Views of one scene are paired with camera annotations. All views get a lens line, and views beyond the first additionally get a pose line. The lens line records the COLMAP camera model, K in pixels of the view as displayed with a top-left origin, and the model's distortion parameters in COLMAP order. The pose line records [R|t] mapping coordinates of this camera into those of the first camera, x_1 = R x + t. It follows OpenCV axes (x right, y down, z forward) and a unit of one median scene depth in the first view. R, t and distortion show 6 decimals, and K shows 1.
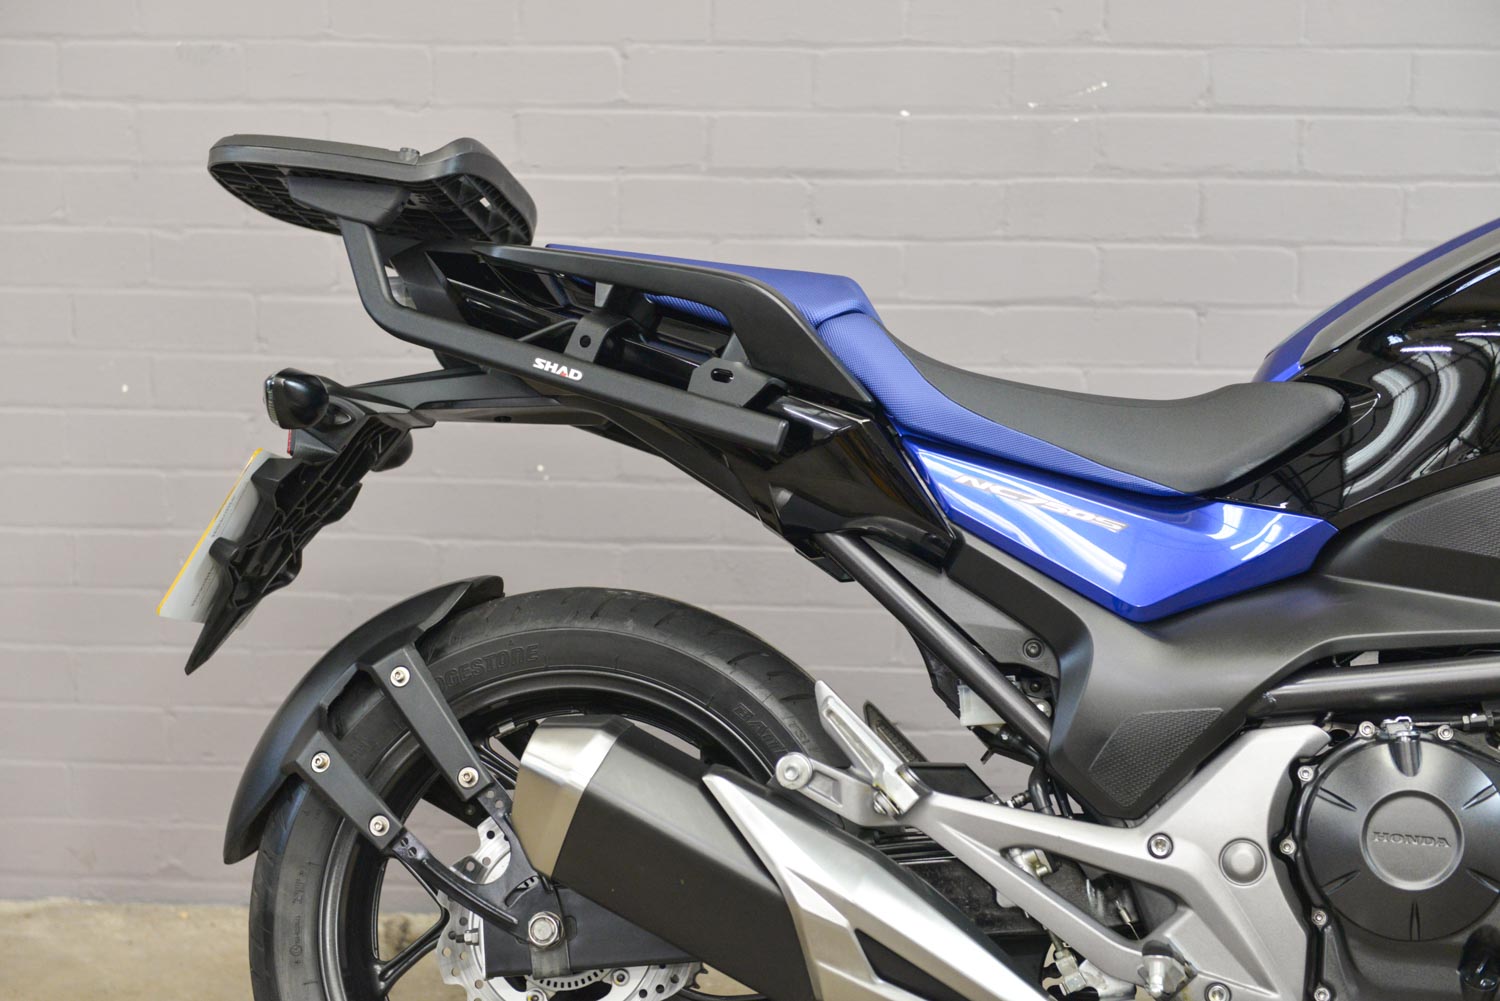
lens RADIAL K [[2720.4, 0, 752.5], [0, 2720.4, 514.1], [0, 0, 1]] dist [0.114808, 0.000000]
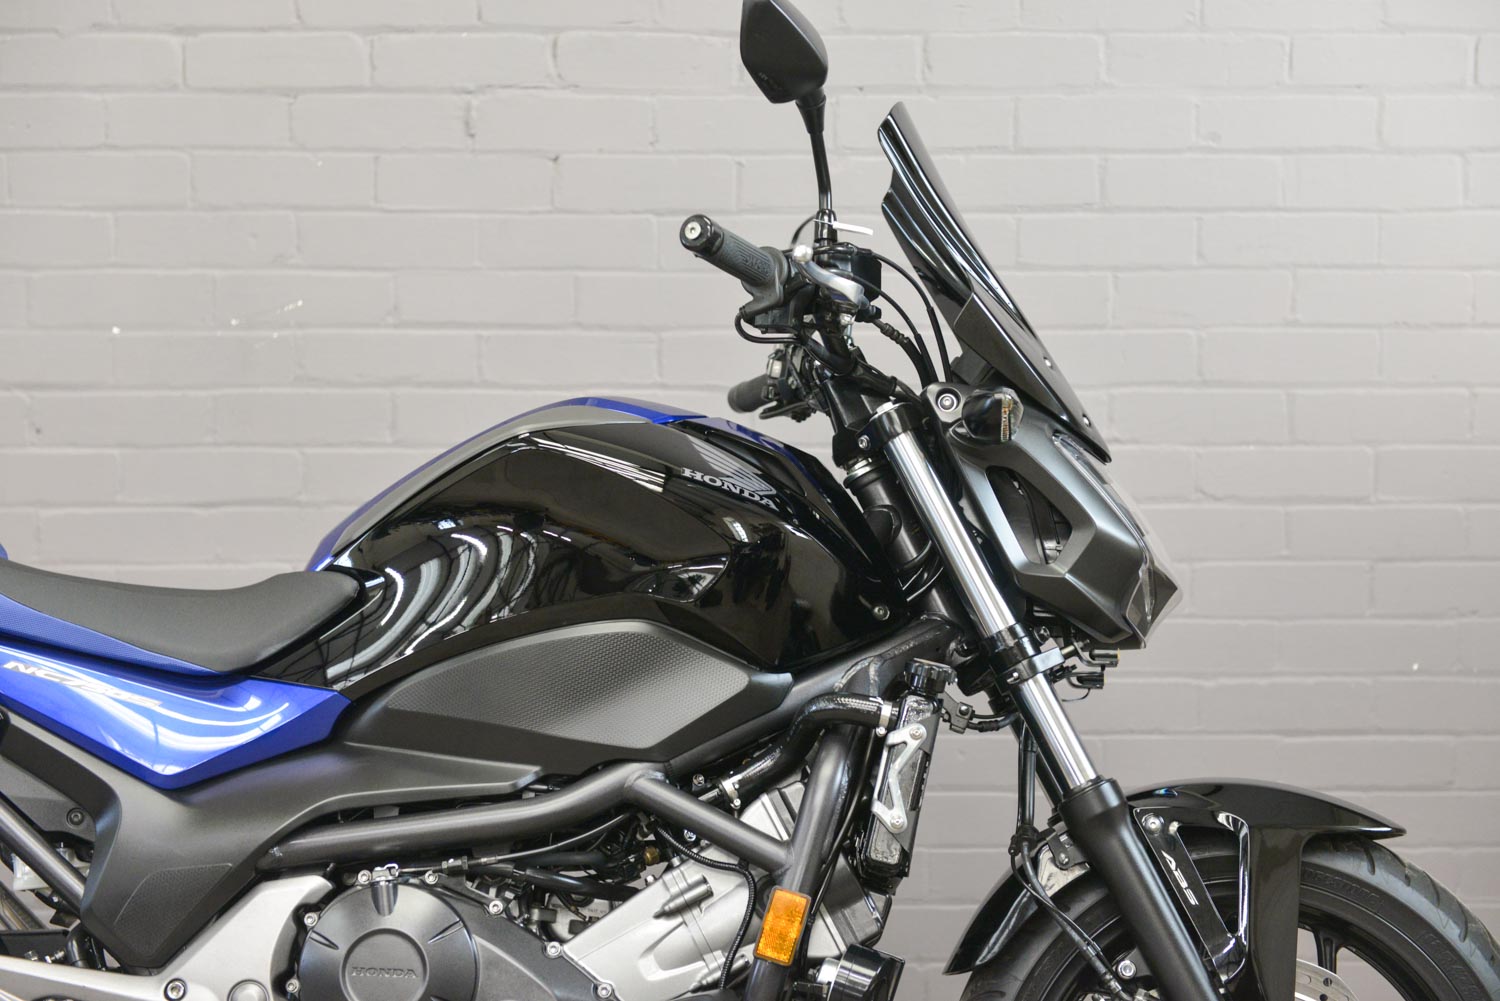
lens RADIAL K [[2822.4, 0, 760.8], [0, 2822.4, 499.5], [0, 0, 1]] dist [0.067767, 0.000000]
pose [[0.992594, -0.017978, 0.120140, 0.177445], [0.027415, 0.996626, -0.077367, 0.012974], [-0.118343, 0.080088, 0.989738, -0.131101]]
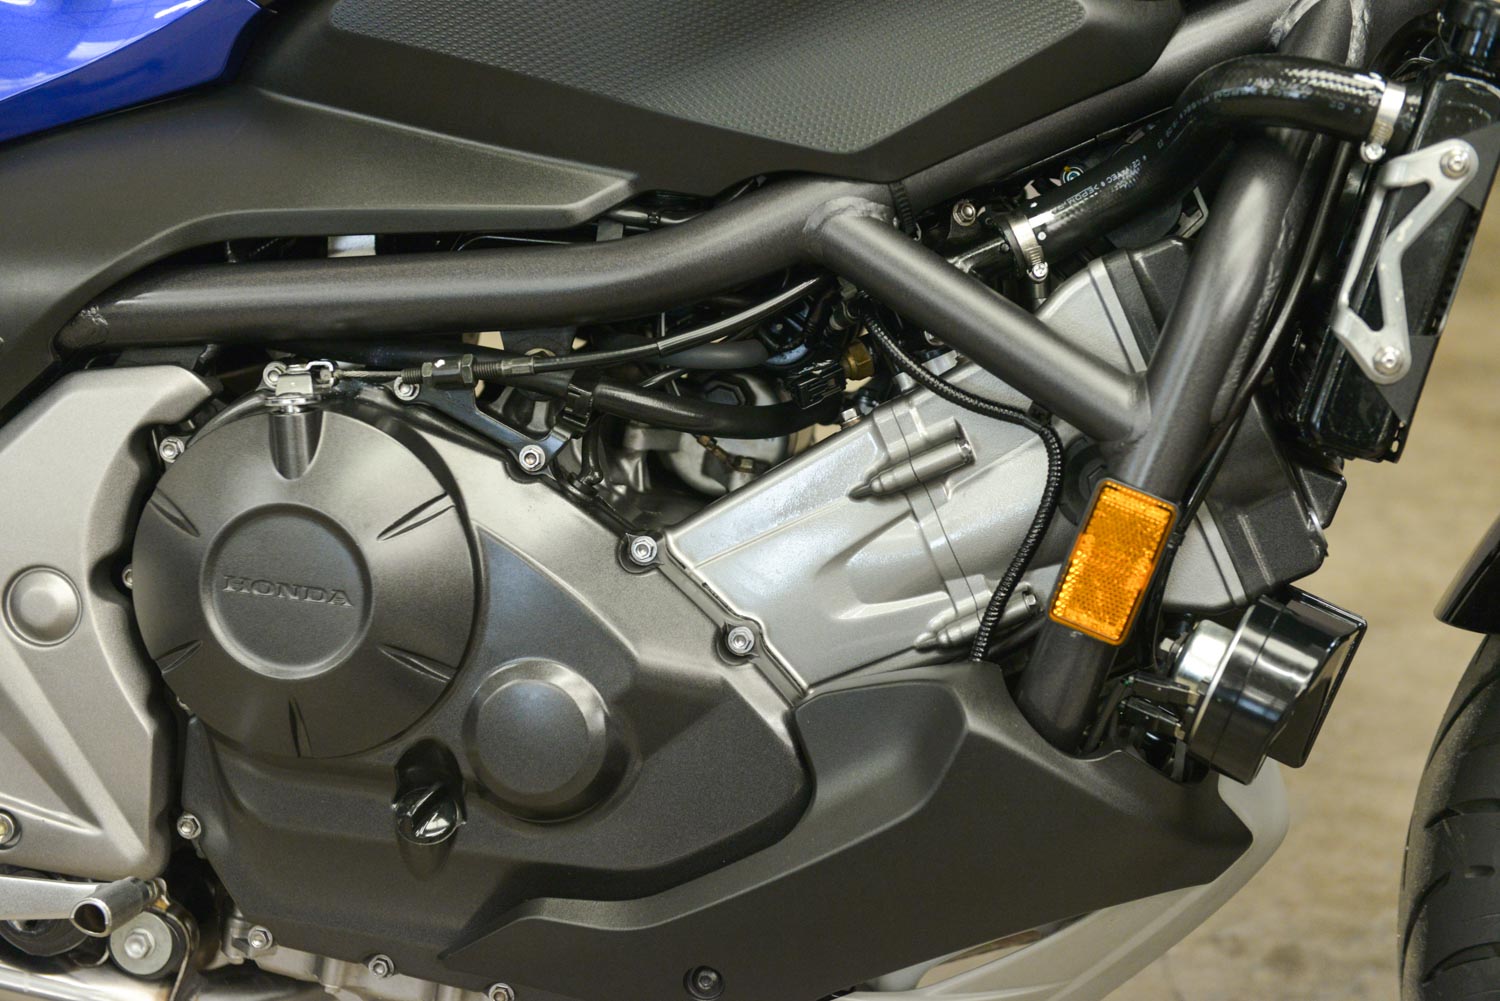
lens RADIAL K [[2666.2, 0, 742.0], [0, 2666.2, 493.9], [0, 0, 1]] dist [0.166870, 0.000000]
pose [[0.999503, 0.023815, -0.020659, 0.236113], [-0.018492, 0.973568, 0.227649, -0.017493], [0.025534, -0.227154, 0.973524, 0.330276]]
